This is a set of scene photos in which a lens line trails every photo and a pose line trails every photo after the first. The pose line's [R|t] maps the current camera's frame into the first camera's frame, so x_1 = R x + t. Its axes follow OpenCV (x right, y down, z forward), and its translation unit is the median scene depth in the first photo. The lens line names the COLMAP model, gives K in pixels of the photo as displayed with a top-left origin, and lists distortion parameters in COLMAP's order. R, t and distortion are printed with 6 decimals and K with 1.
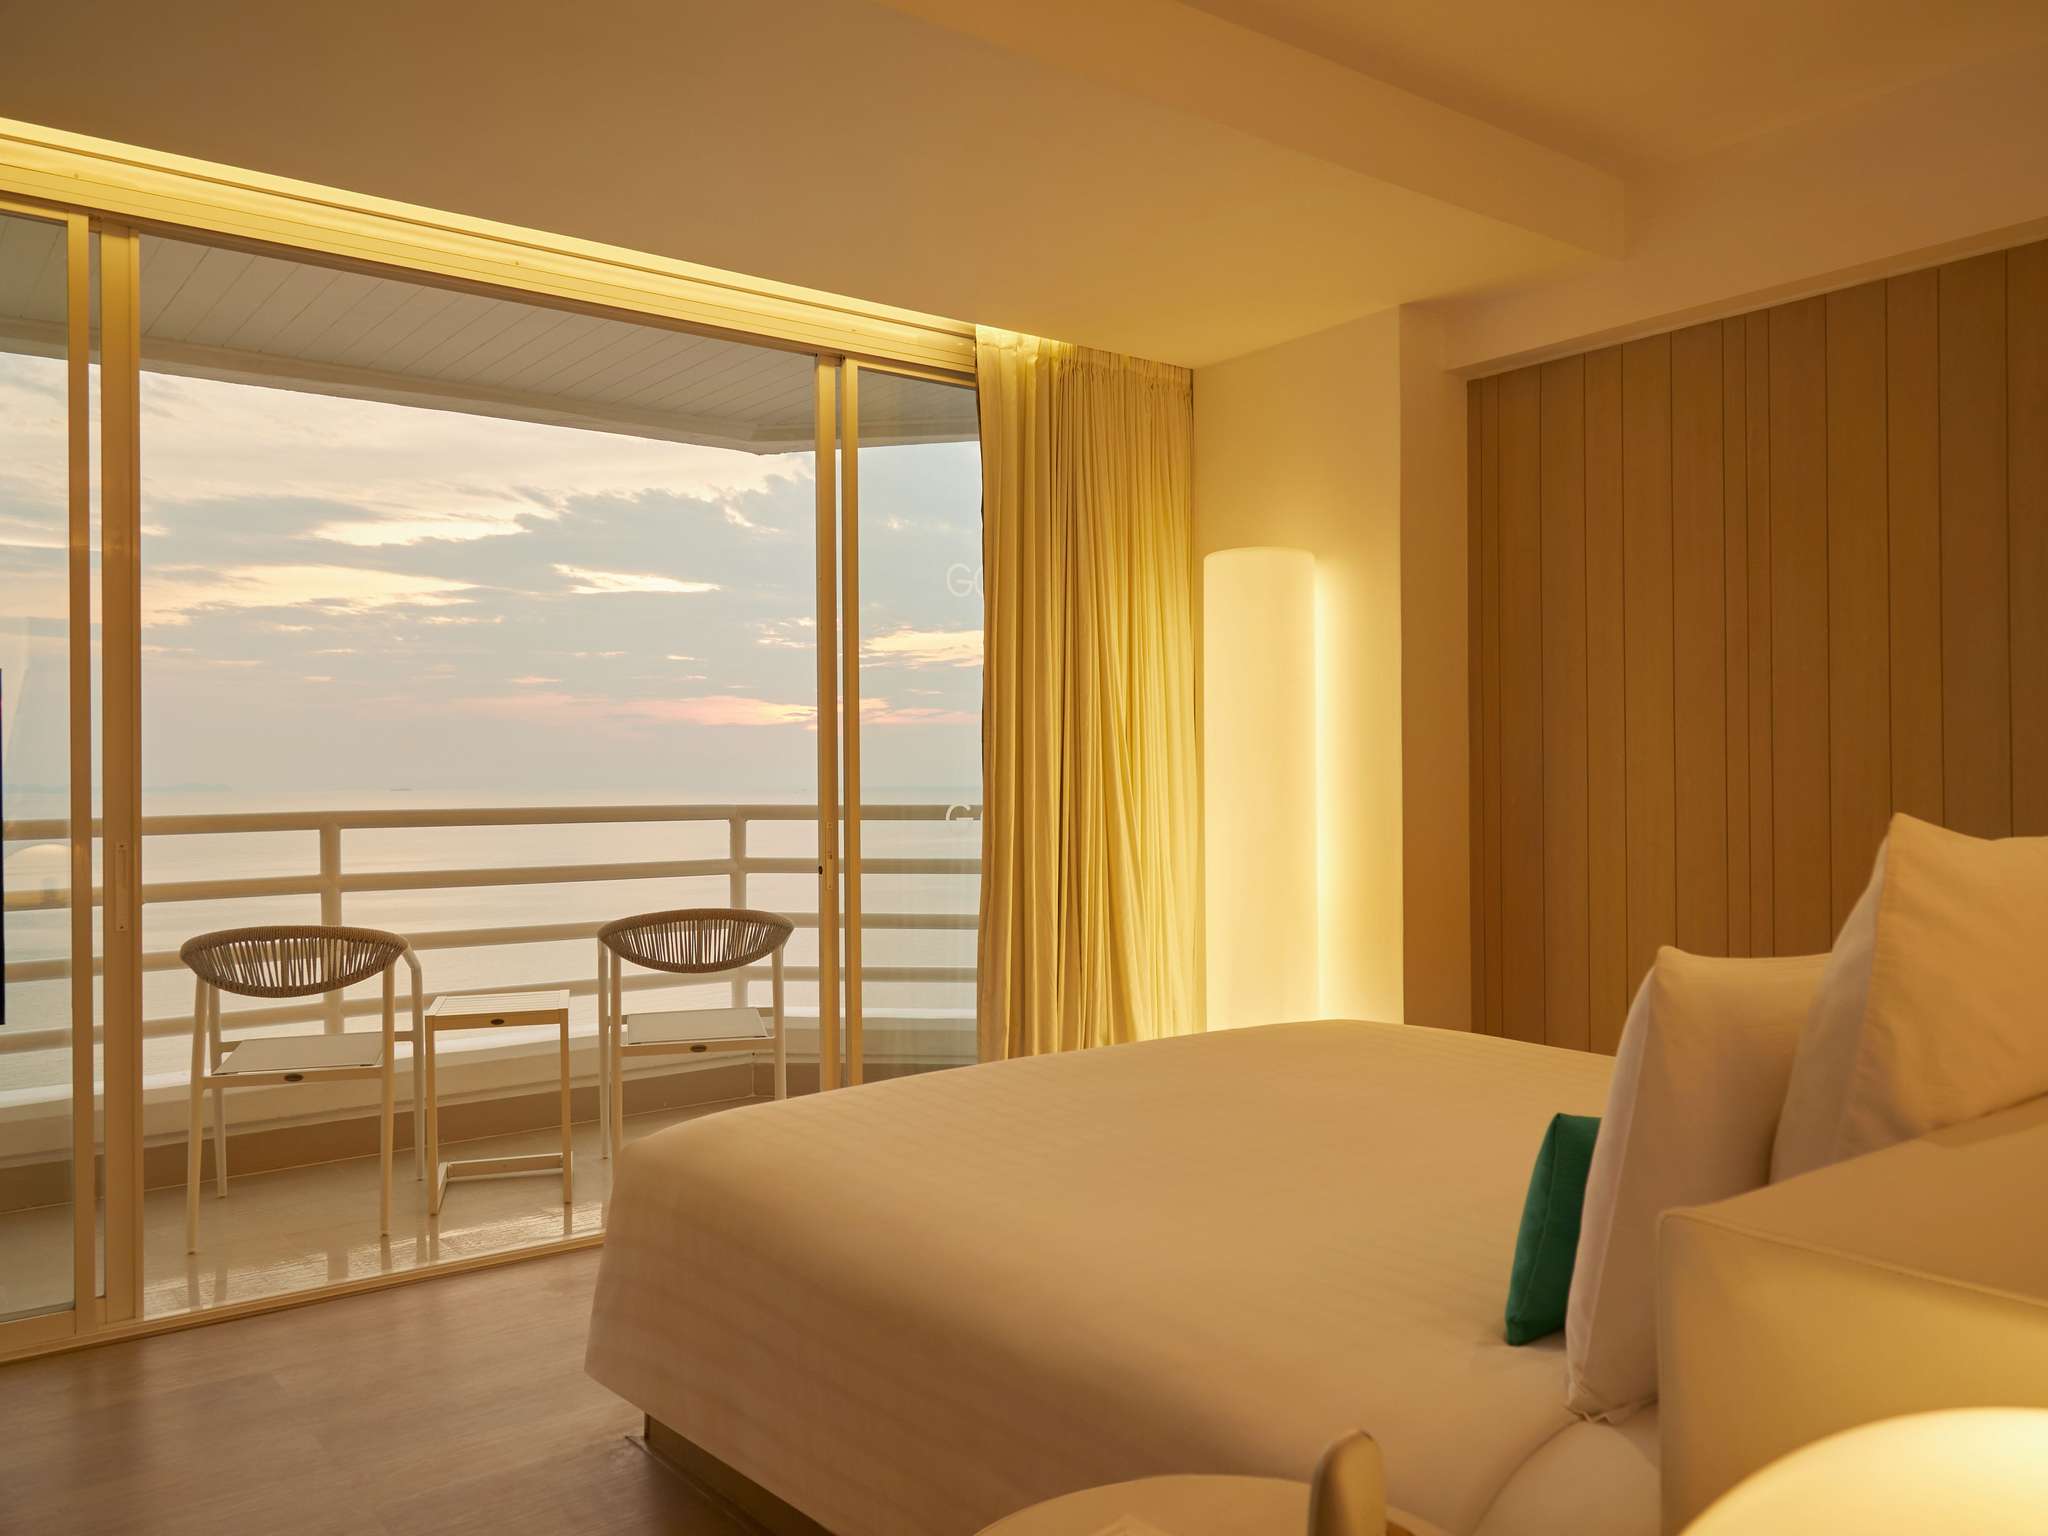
lens RADIAL K [[1569.3, 0, 972.2], [0, 1569.3, 793.3], [0, 0, 1]] dist [0.005217, 0.004340]
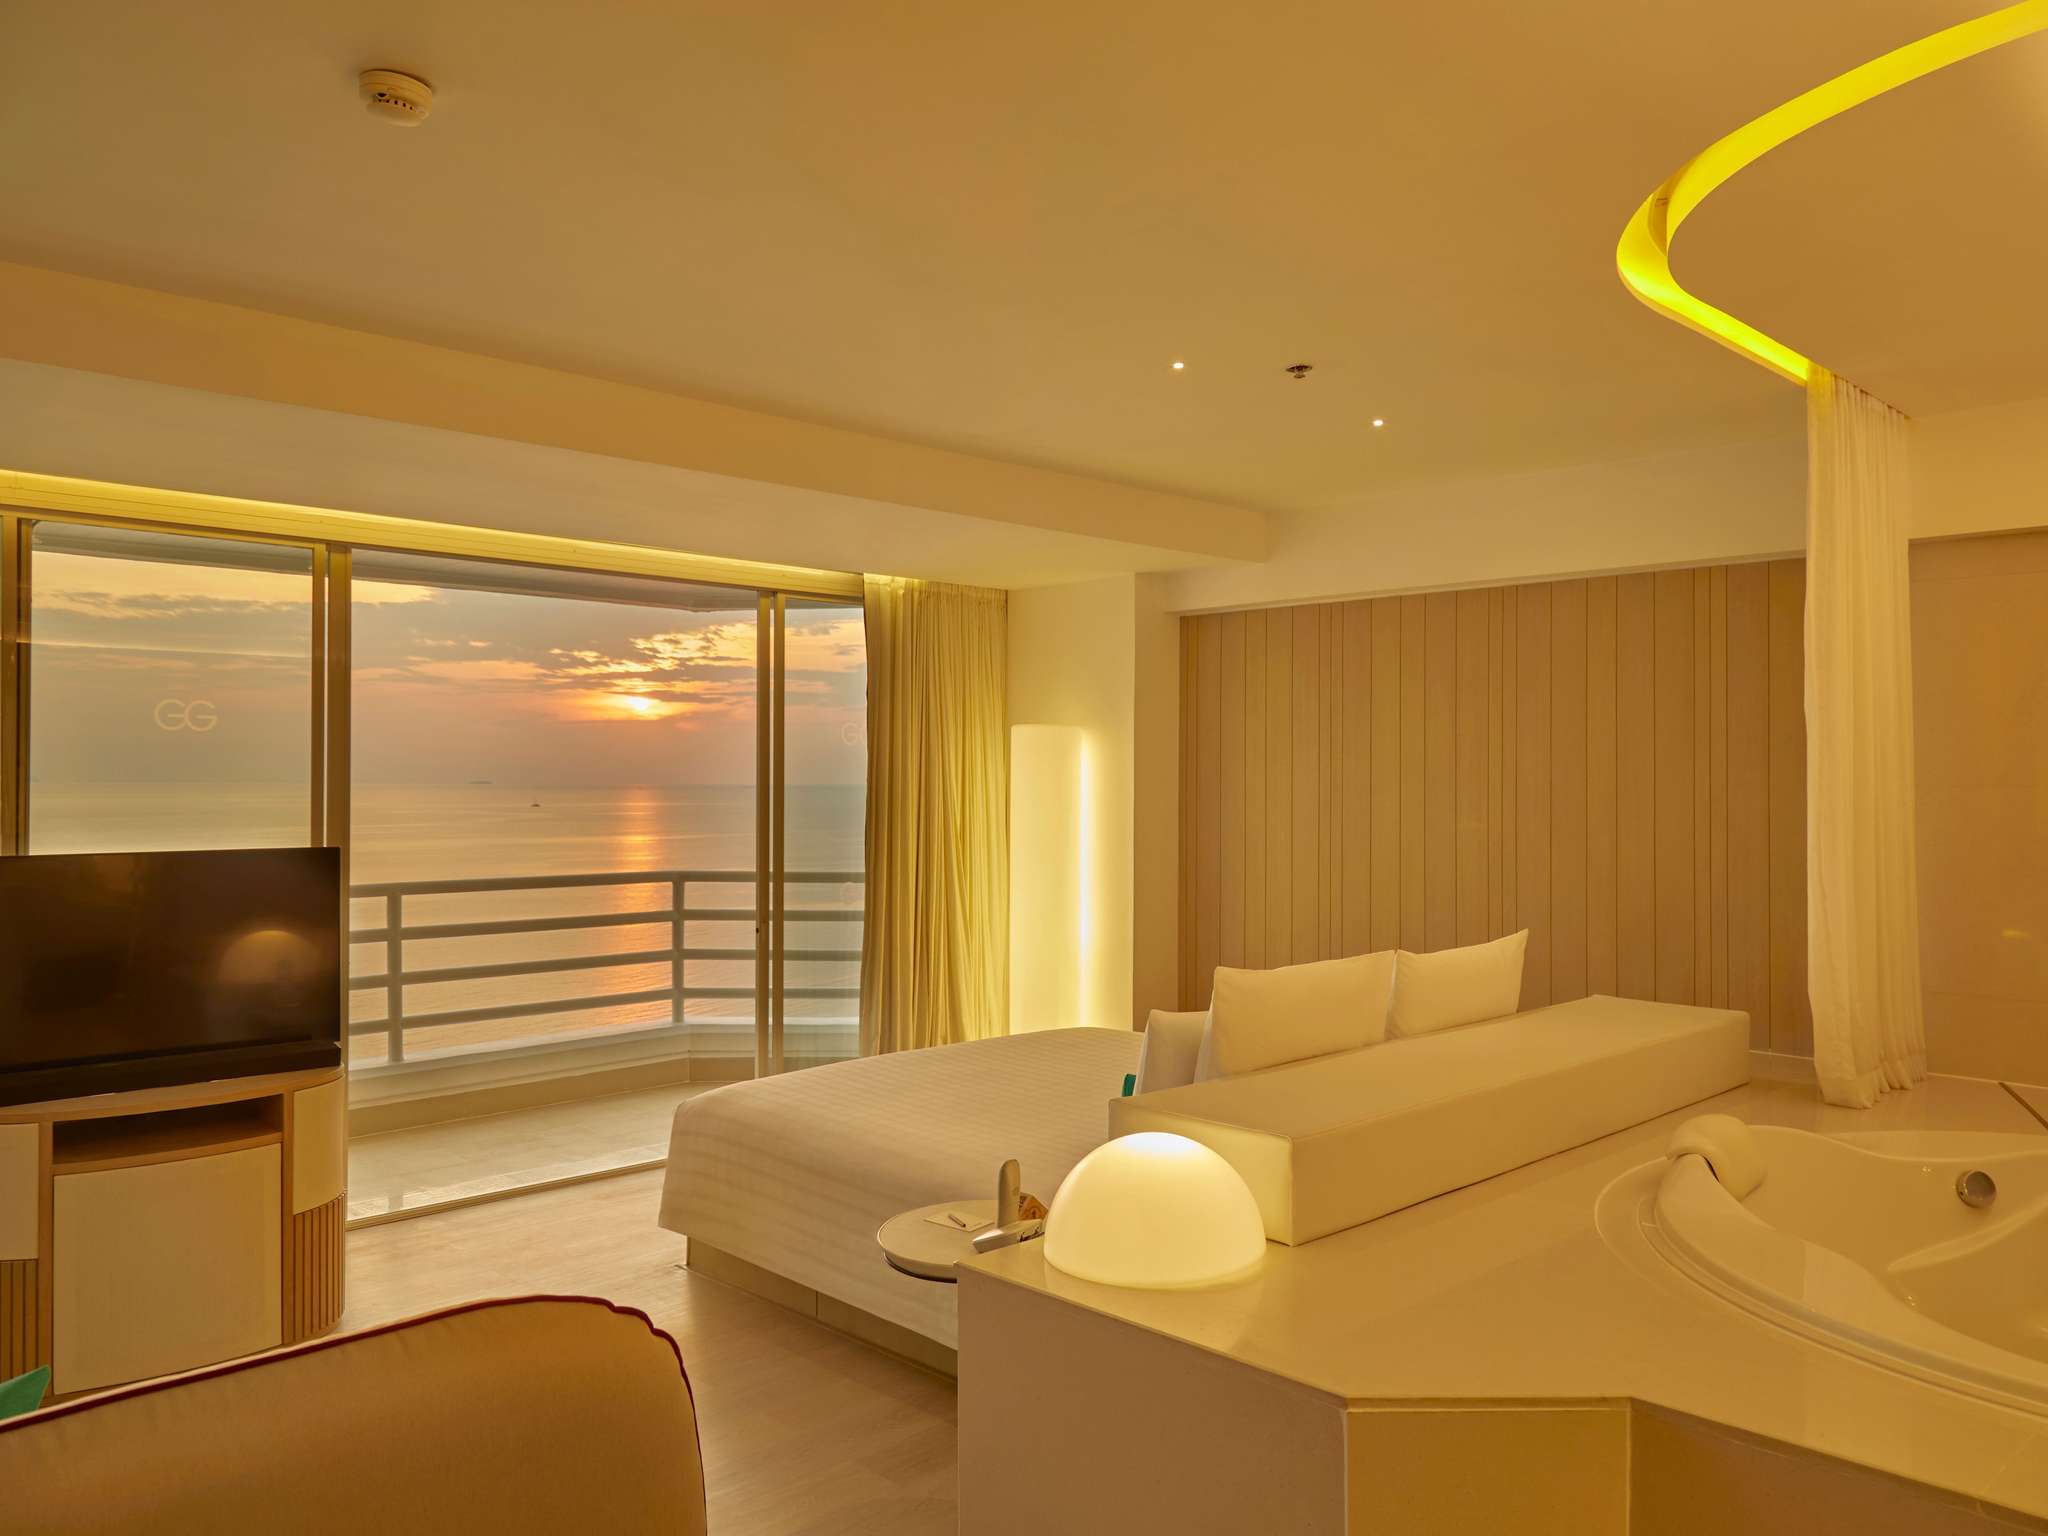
lens RADIAL K [[1542.9, 0, 1024.9], [0, 1542.9, 775.4], [0, 0, 1]] dist [-0.000675, -0.000596]
pose [[0.991028, 0.013118, 0.133012, -0.038723], [-0.011591, 0.999858, -0.012248, -0.082422], [-0.133154, 0.010597, 0.991039, -0.490977]]
